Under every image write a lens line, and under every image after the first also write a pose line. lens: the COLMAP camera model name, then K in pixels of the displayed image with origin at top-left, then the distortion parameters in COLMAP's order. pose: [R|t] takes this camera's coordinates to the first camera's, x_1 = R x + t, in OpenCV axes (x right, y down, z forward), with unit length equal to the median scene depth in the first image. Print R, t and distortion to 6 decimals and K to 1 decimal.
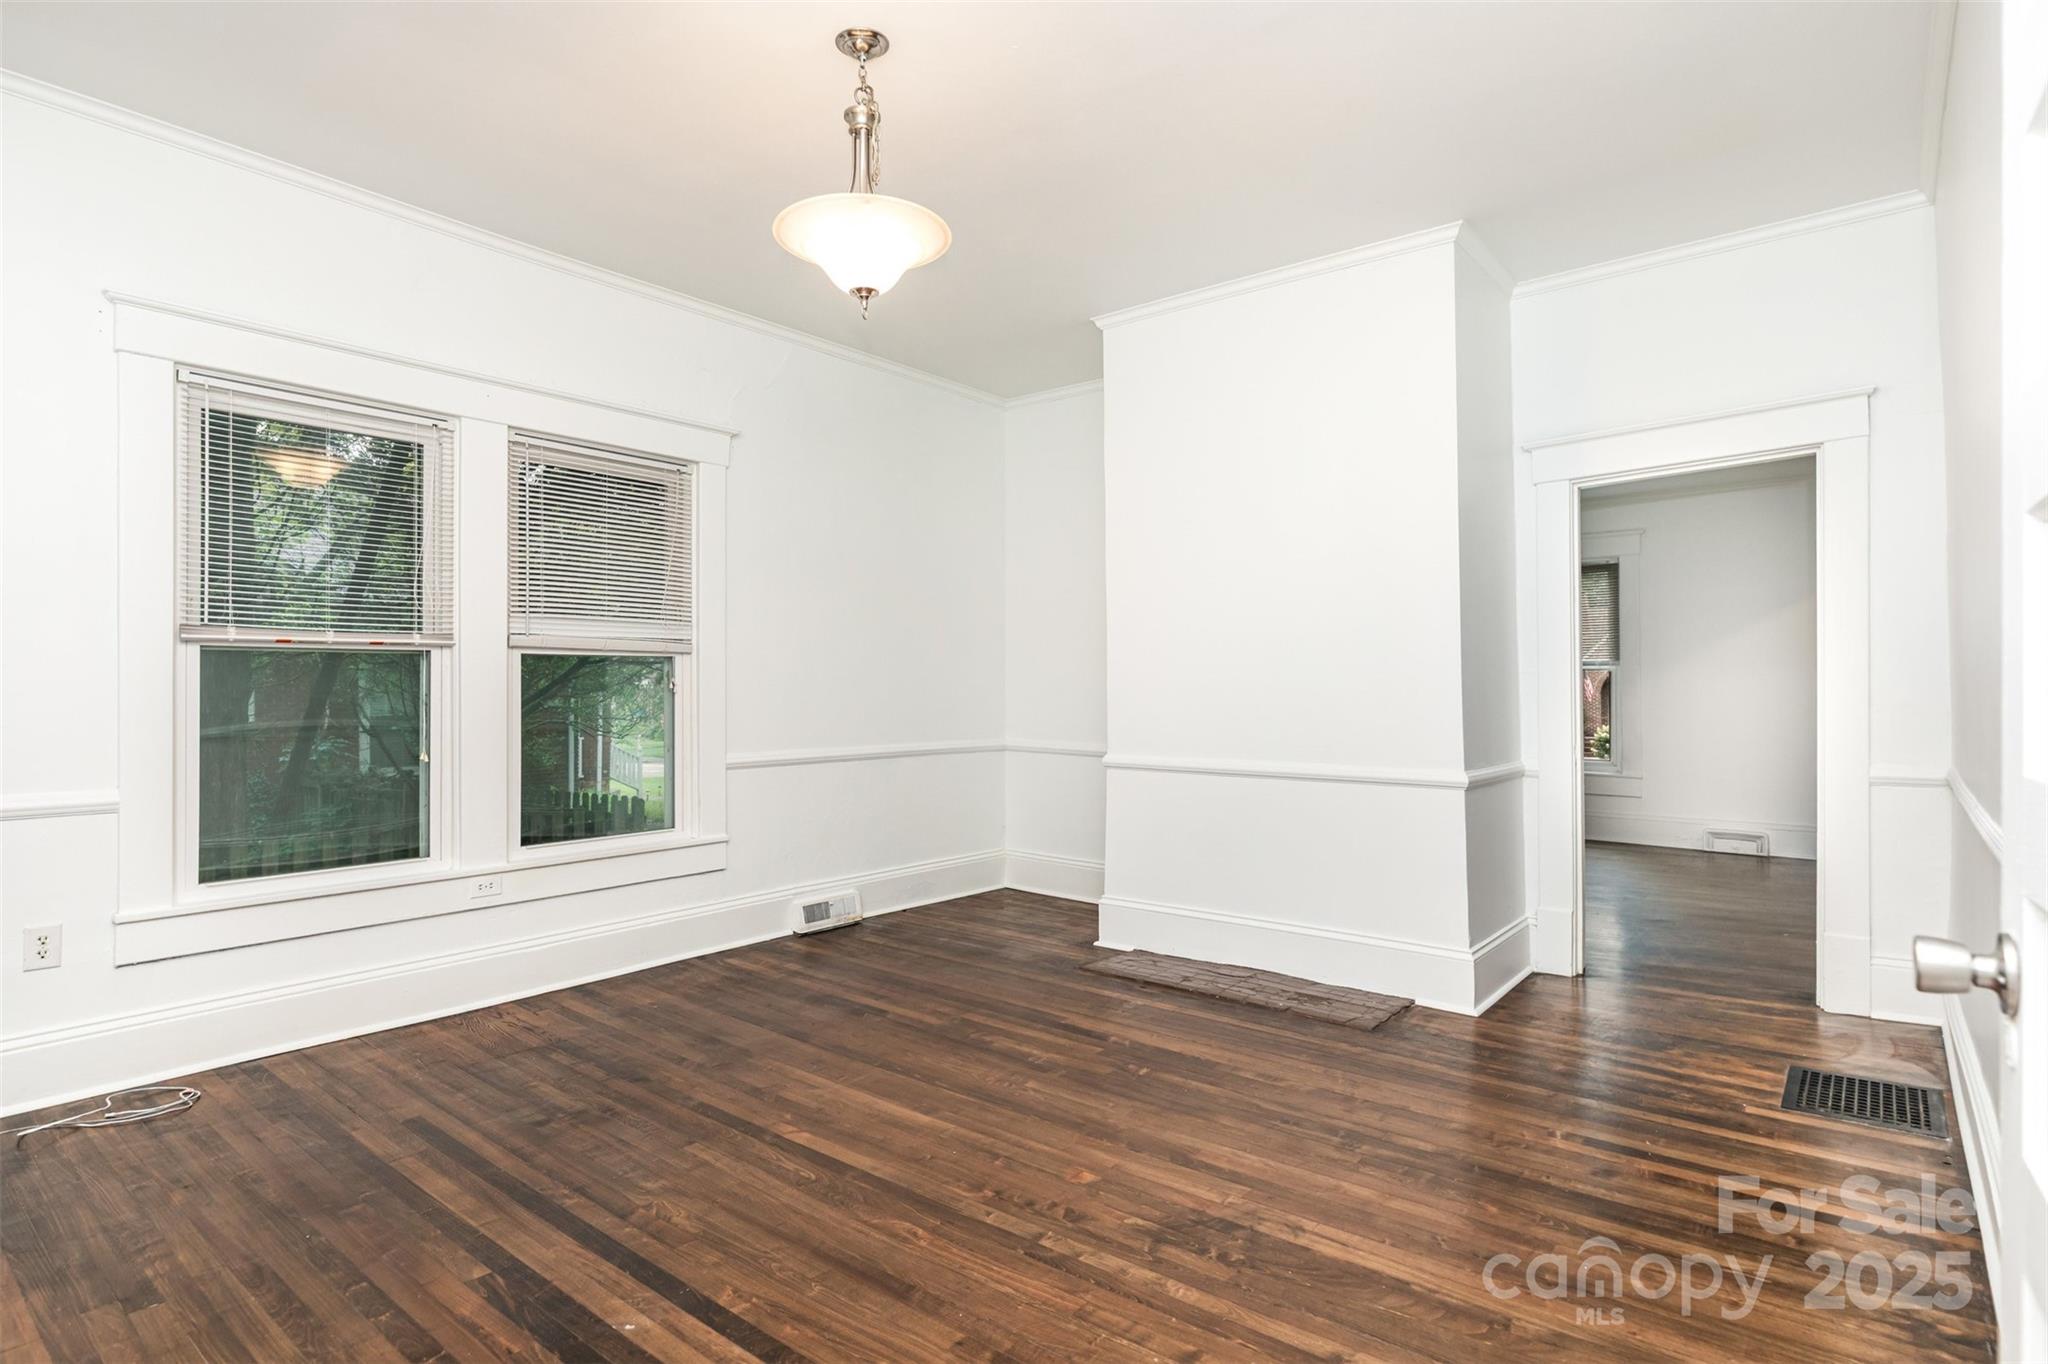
lens RADIAL K [[1032.2, 0, 1014.6], [0, 1032.2, 690.4], [0, 0, 1]] dist [-0.000511, -0.000070]
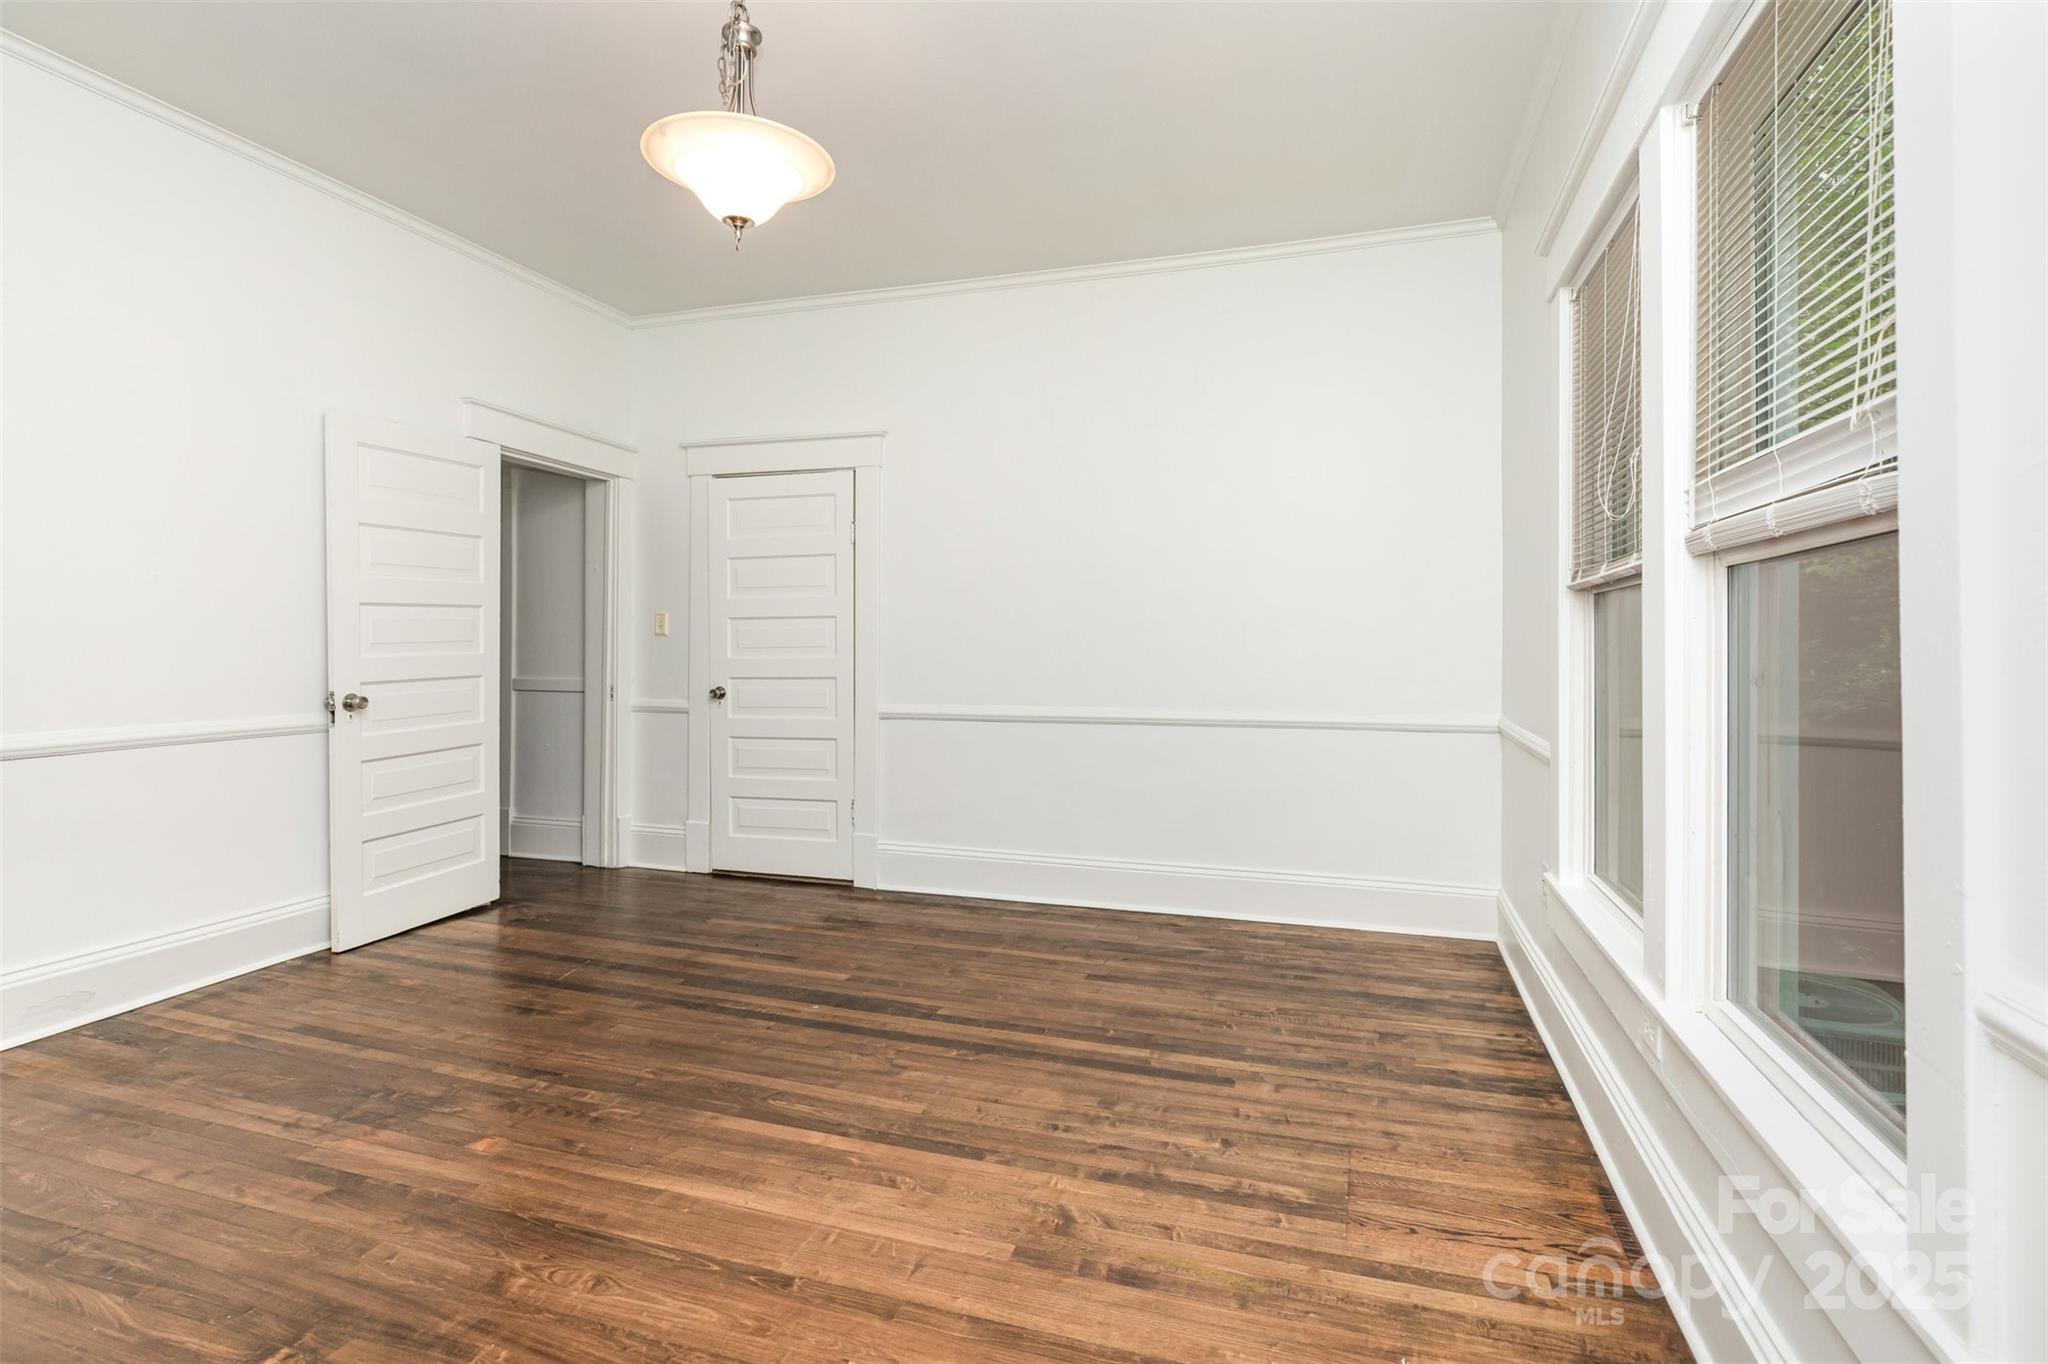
lens RADIAL K [[1014.1, 0, 1021.0], [0, 1014.1, 669.4], [0, 0, 1]] dist [-0.000761, -0.000703]
pose [[-0.931525, 0.006113, -0.363626, -0.056831], [-0.002770, 0.999710, 0.023902, 0.002554], [0.363667, 0.023272, -0.931238, 2.011819]]
